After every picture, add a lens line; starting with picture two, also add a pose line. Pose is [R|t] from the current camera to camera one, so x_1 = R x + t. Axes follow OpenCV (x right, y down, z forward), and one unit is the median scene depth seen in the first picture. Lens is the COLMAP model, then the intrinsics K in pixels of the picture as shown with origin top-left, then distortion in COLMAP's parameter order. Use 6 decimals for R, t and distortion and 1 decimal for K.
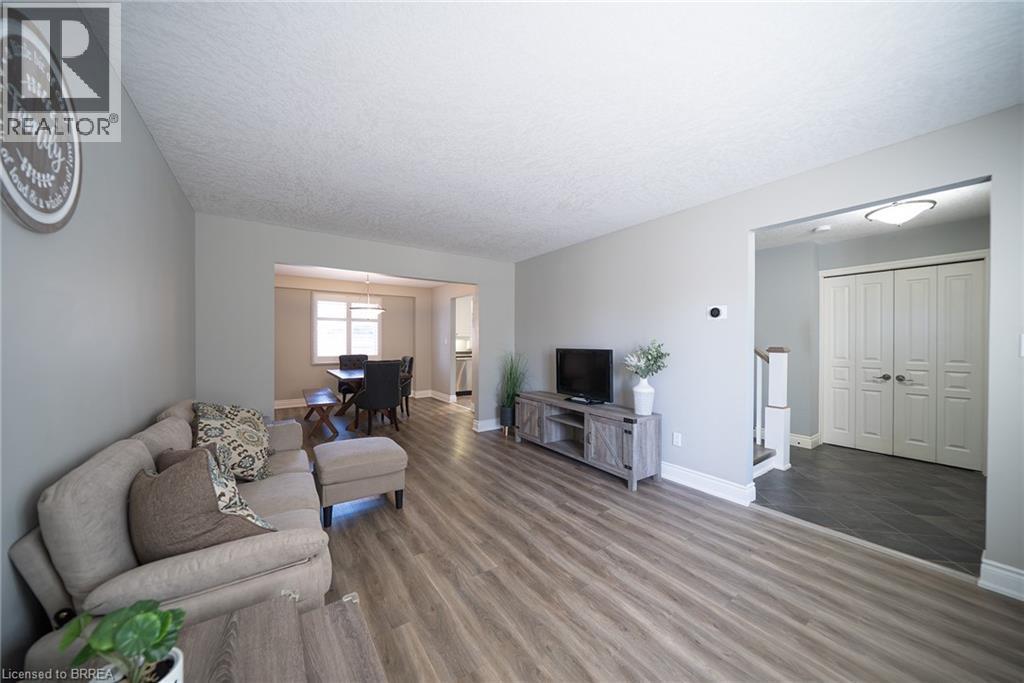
lens RADIAL K [[353.6, 0, 509.6], [0, 353.6, 343.0], [0, 0, 1]] dist [-0.007929, 0.000365]
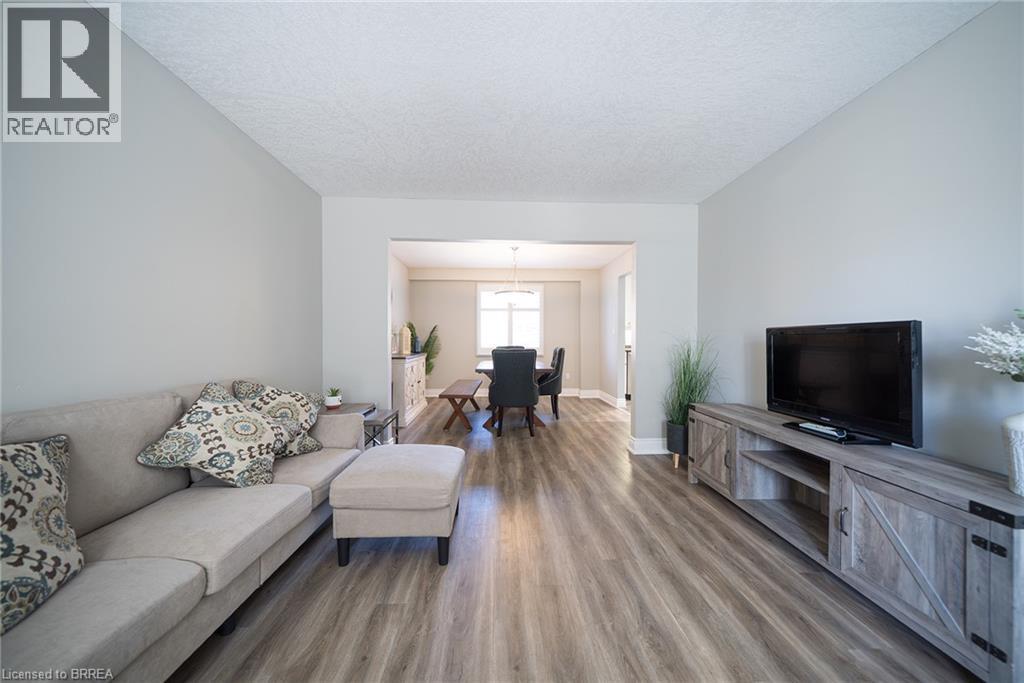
lens RADIAL K [[353.6, 0, 509.6], [0, 353.6, 343.0], [0, 0, 1]] dist [-0.007929, 0.000365]
pose [[0.845976, 0.002677, -0.533214, 0.095833], [-0.002684, 0.999996, 0.000762, 0.044017], [0.533214, 0.000786, 0.845980, 0.370961]]
